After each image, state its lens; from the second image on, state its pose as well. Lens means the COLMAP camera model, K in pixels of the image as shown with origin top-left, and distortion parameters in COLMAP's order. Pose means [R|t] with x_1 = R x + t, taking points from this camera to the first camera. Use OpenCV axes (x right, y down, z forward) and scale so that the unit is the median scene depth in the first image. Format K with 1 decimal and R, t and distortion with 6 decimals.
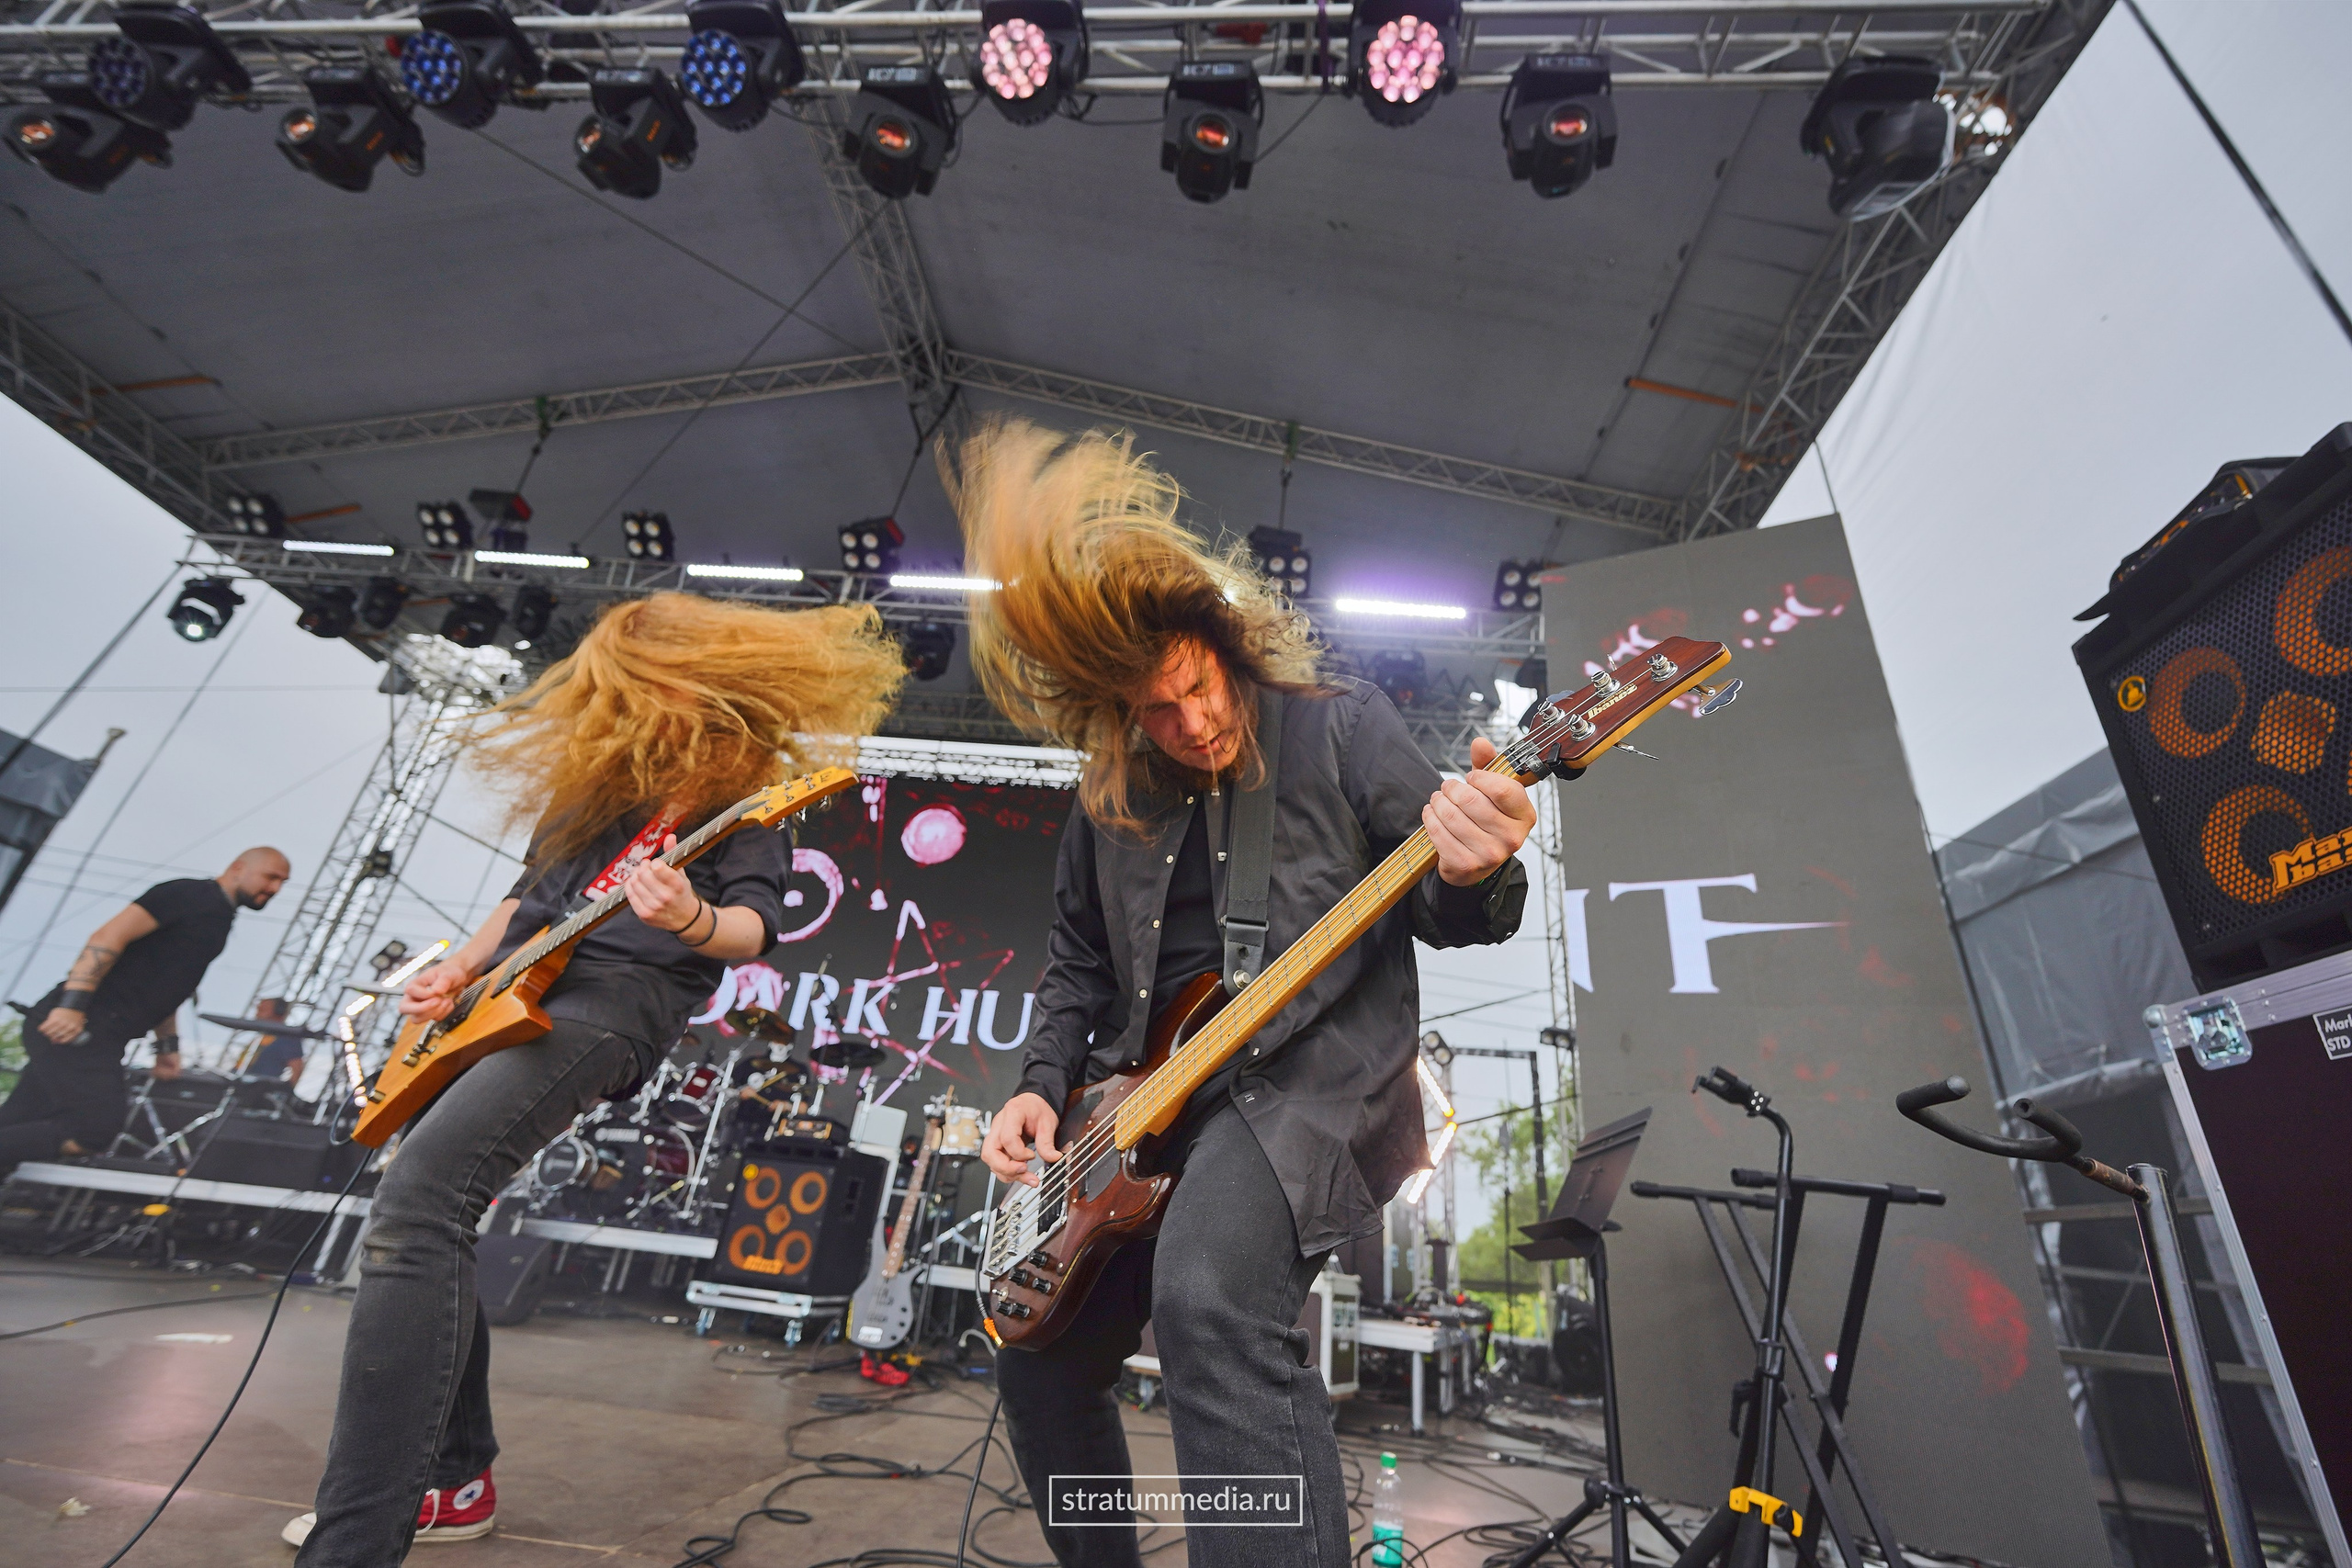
lens RADIAL K [[959.6, 0, 1177.2], [0, 959.6, 783.5], [0, 0, 1]] dist [0.001551, -0.000663]
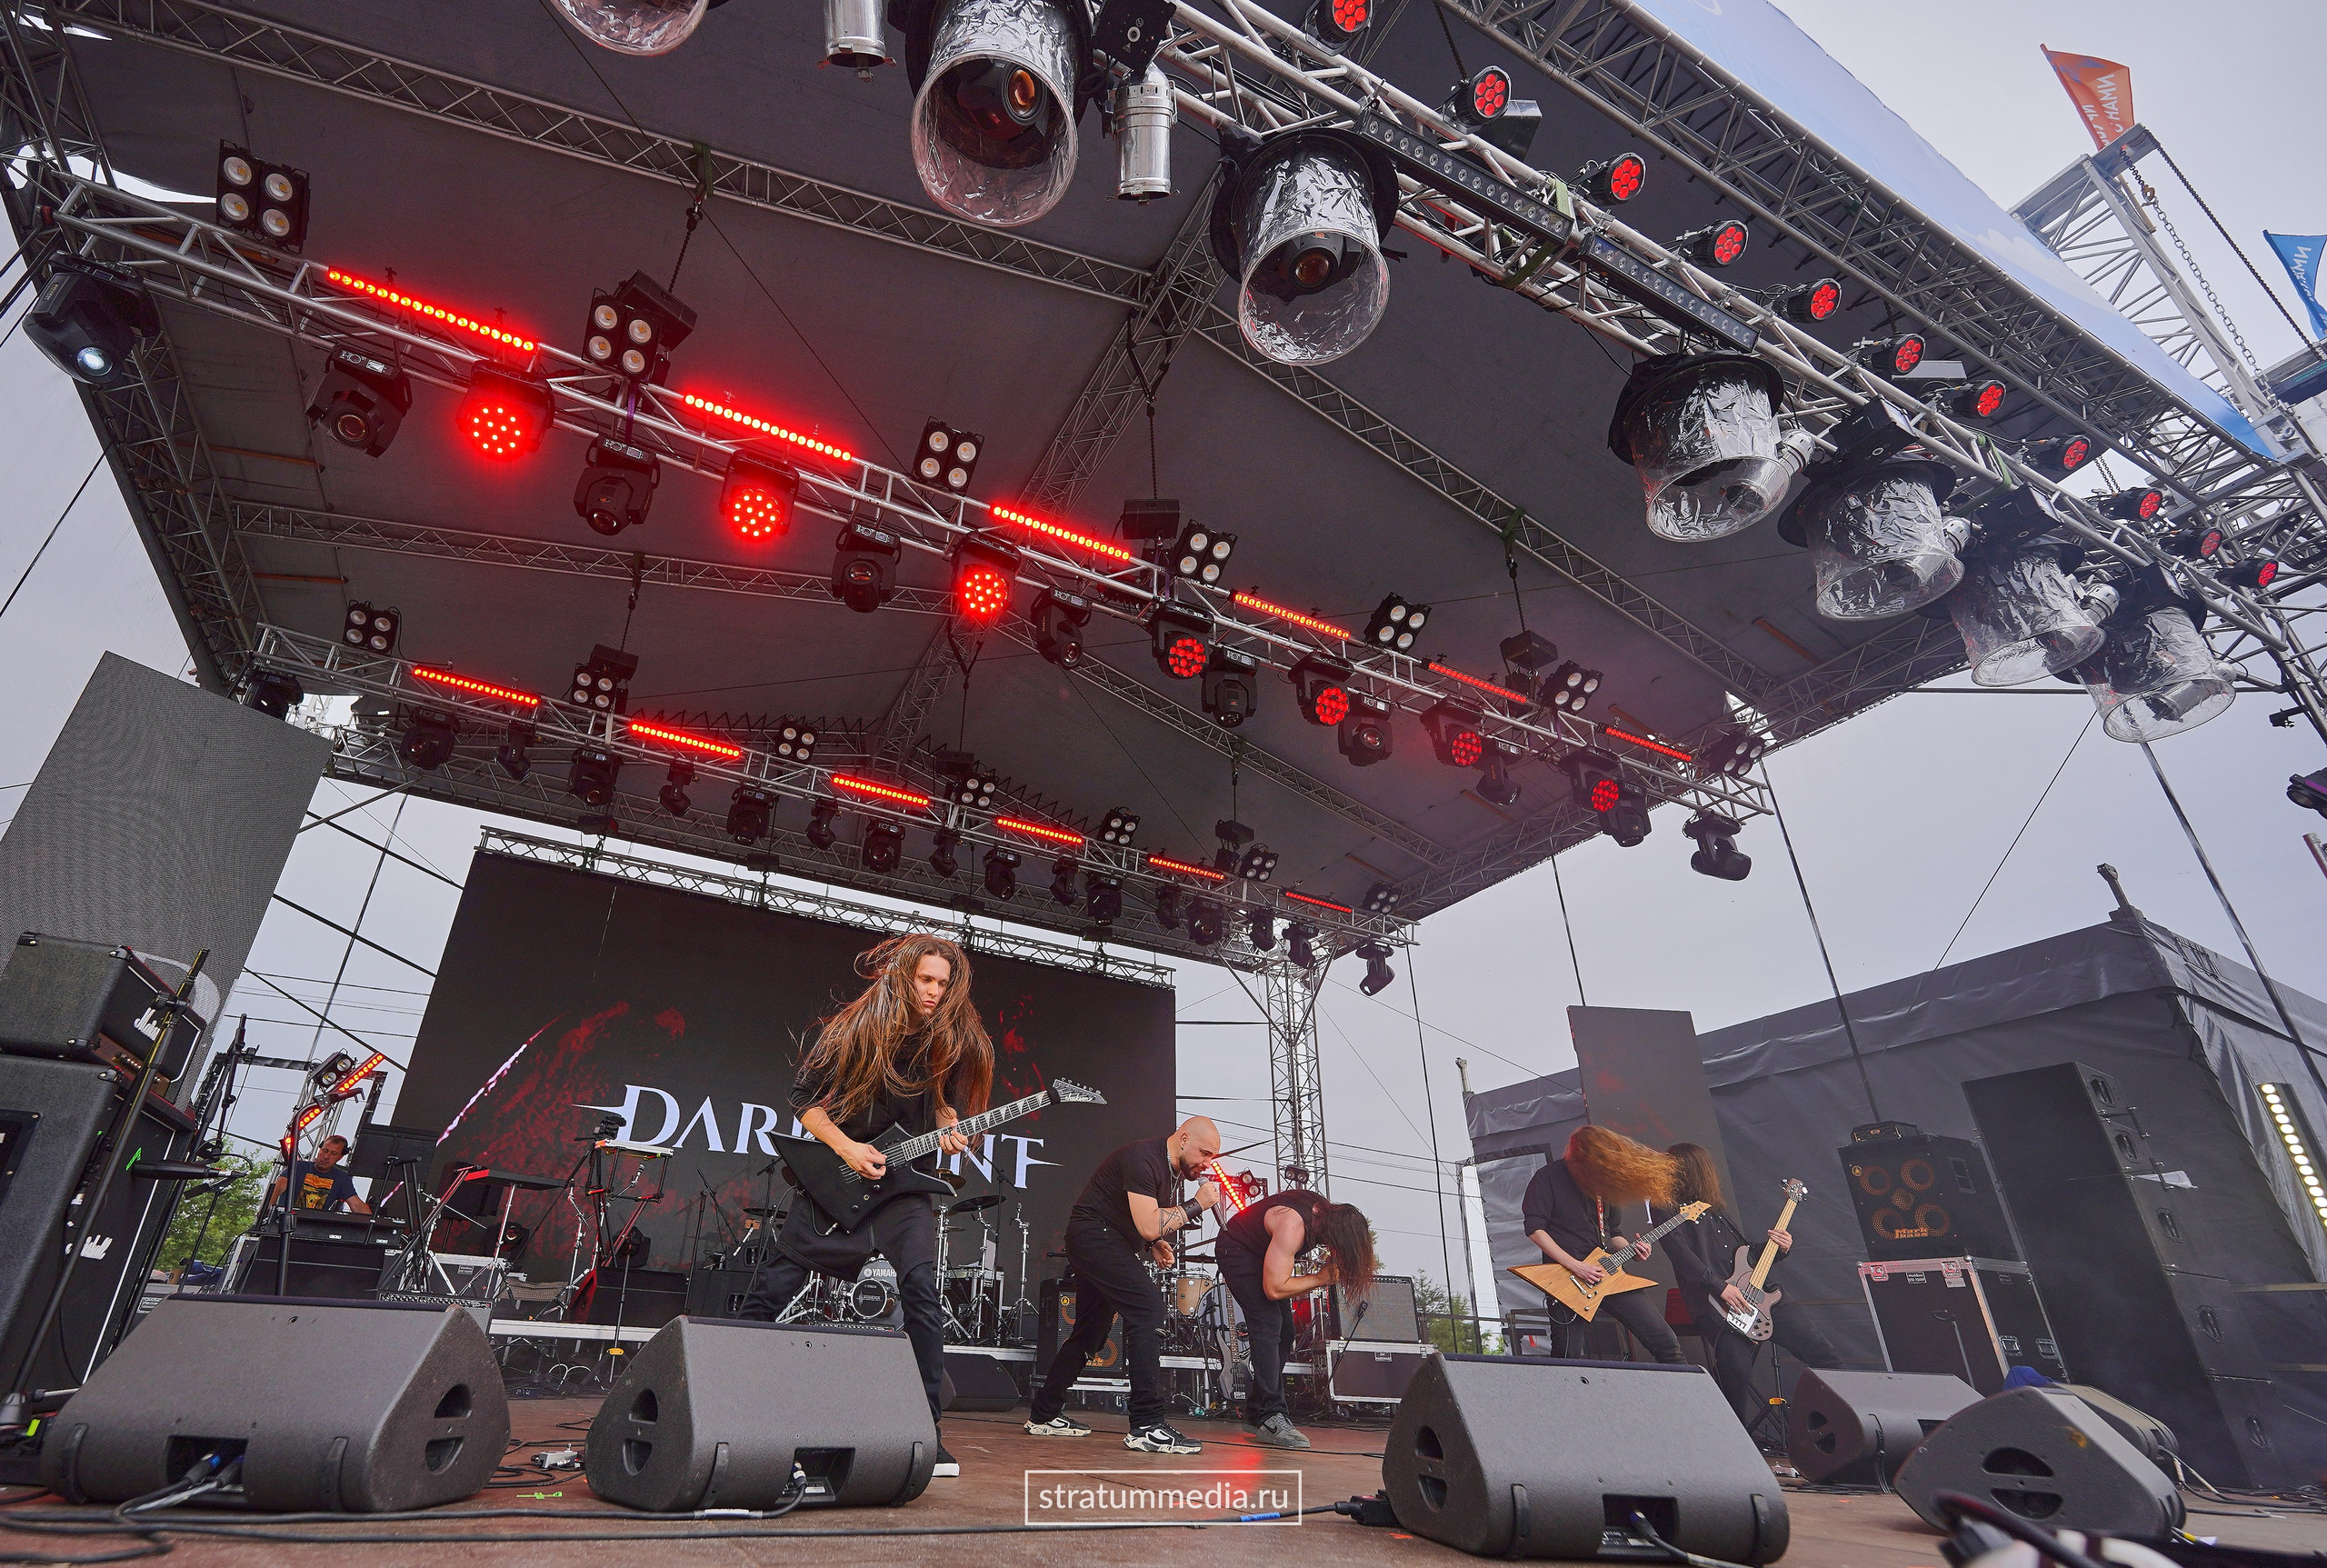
lens RADIAL K [[1046.8, 0, 1035.3], [0, 1046.8, 838.4], [0, 0, 1]] dist [0.001157, 0.000426]
pose [[0.883853, 0.151870, 0.442424, -1.113467], [-0.164516, 0.986325, -0.009911, -0.237389], [-0.437878, -0.064026, 0.896751, -0.332515]]
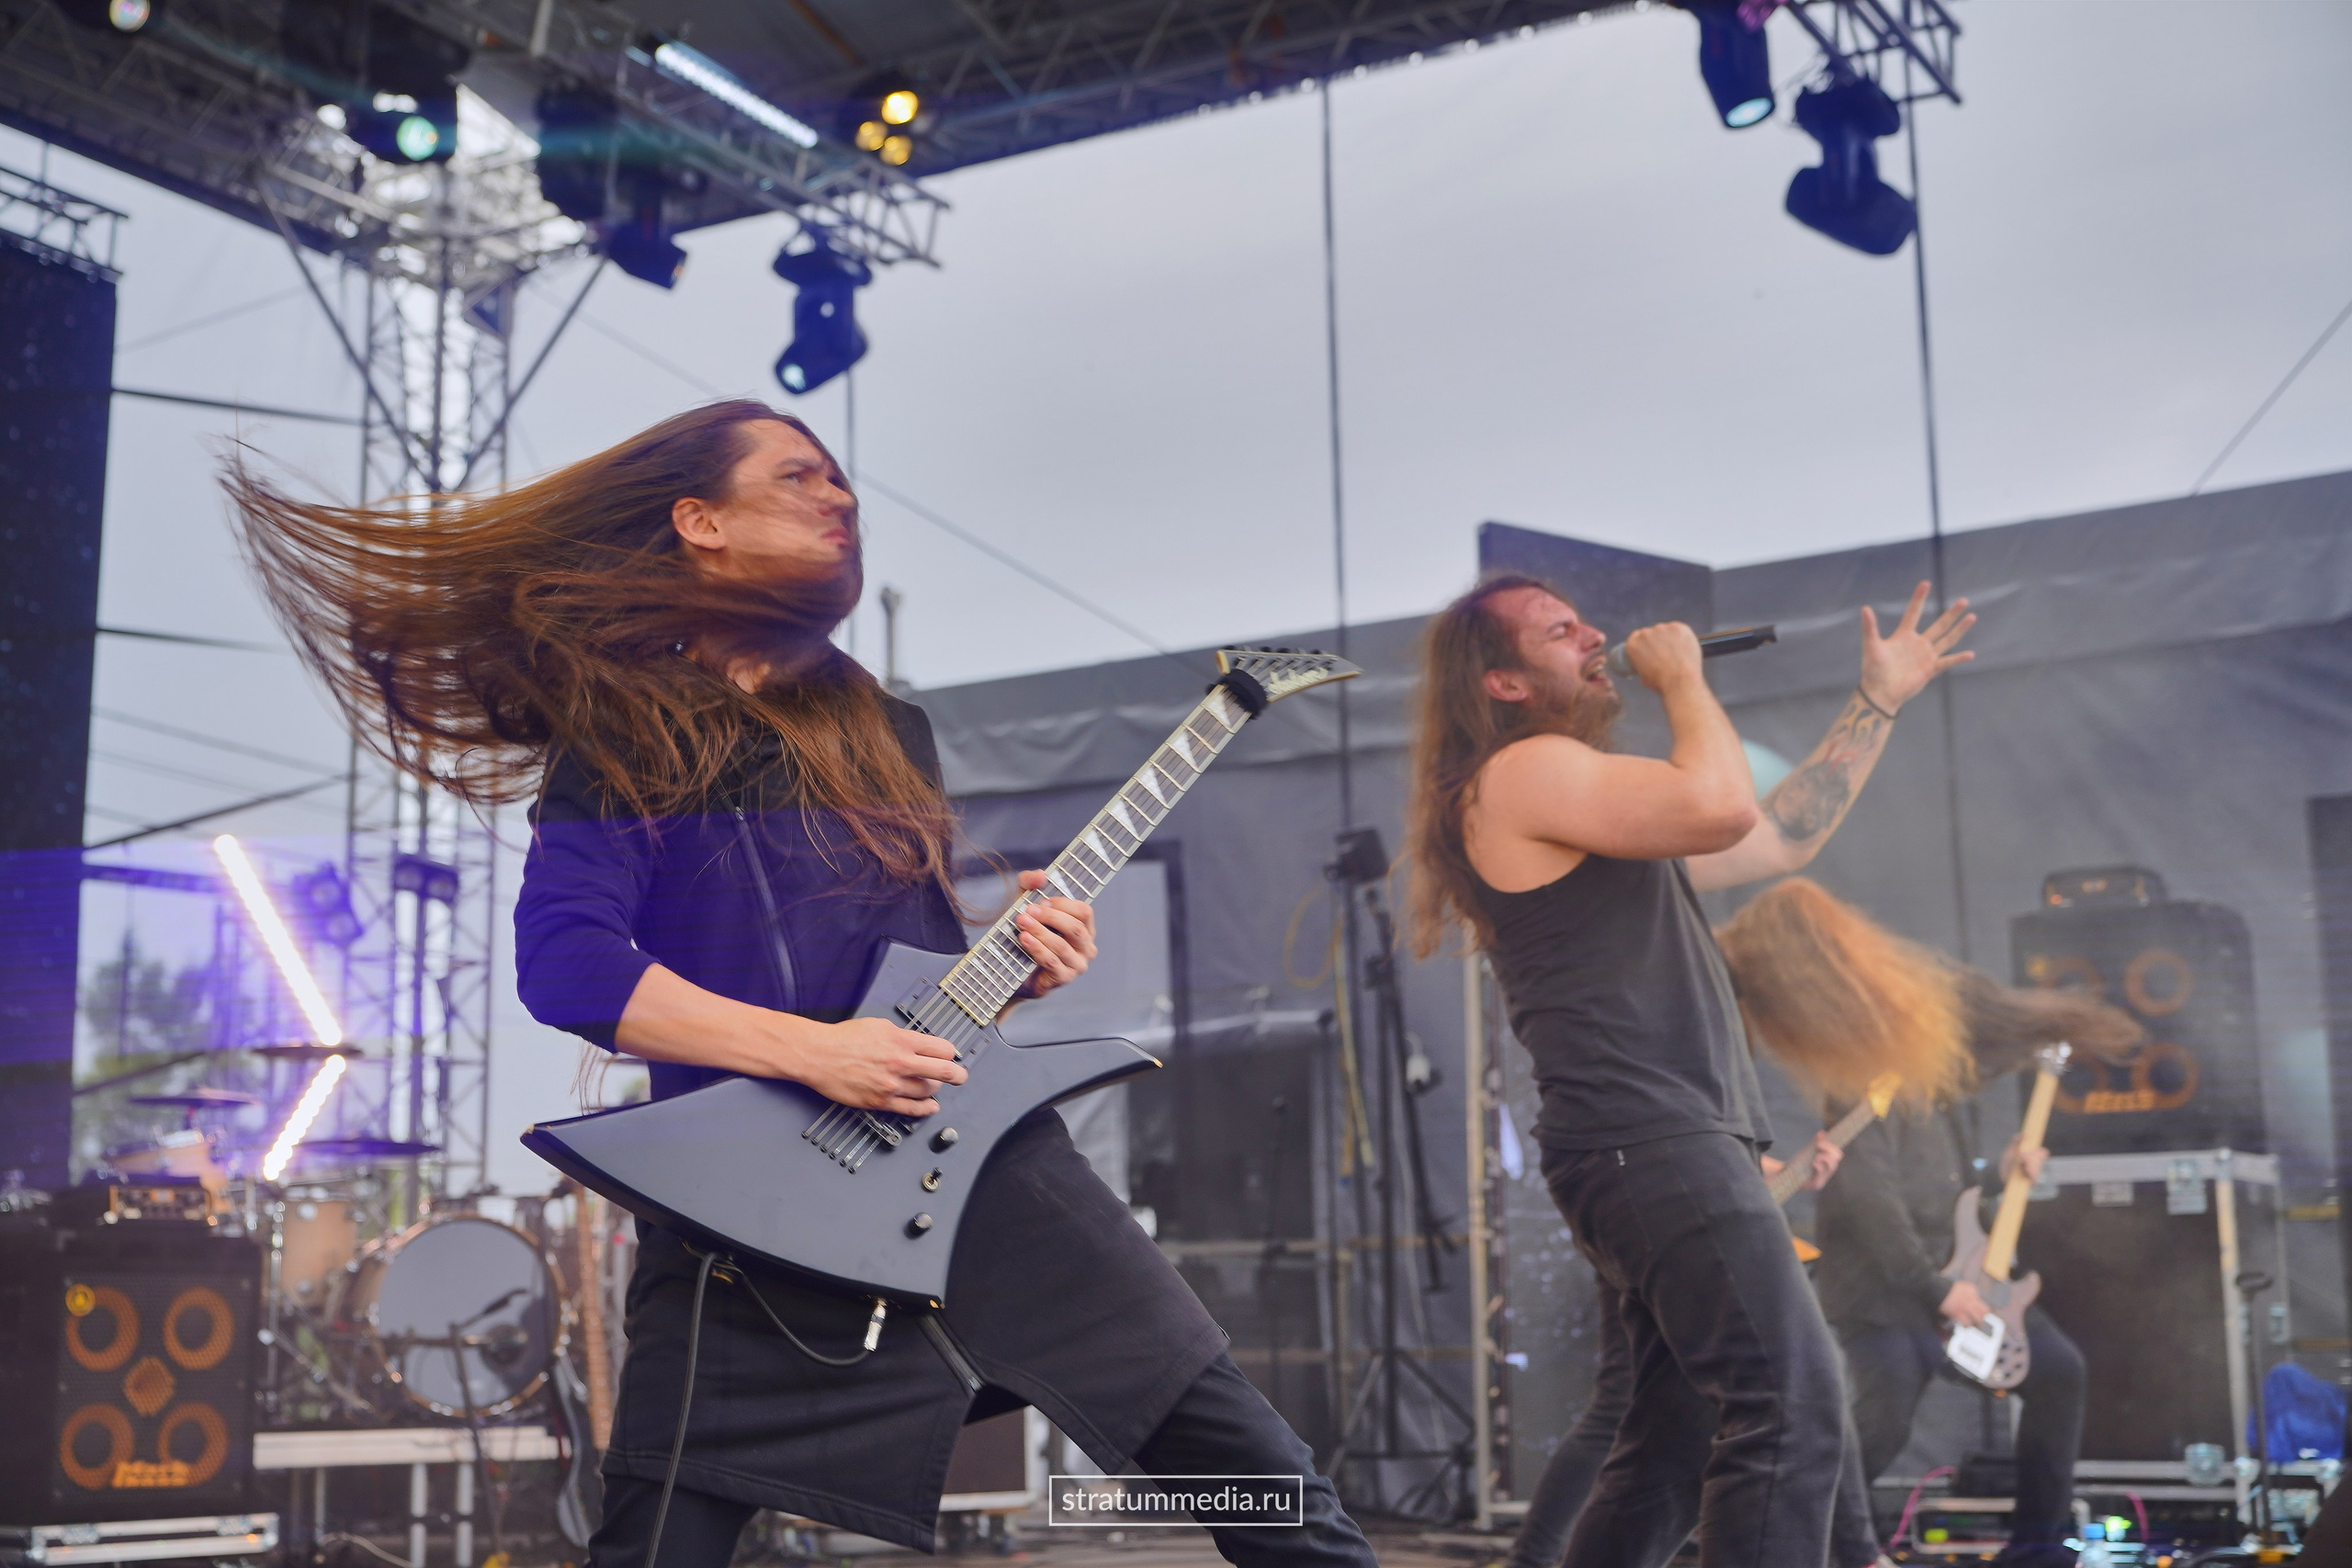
lens RADIAL K [[3173.2, 0, 1165.7], [0, 3173.2, 777.3], [0, 0, 1]] dist [0.000884, 0.000000]
pose [[0.445089, 0.054371, 0.893834, -1.337119], [-0.345605, 0.931251, 0.115448, -0.151650], [-0.826107, -0.360298, 0.433280, 0.008838]]
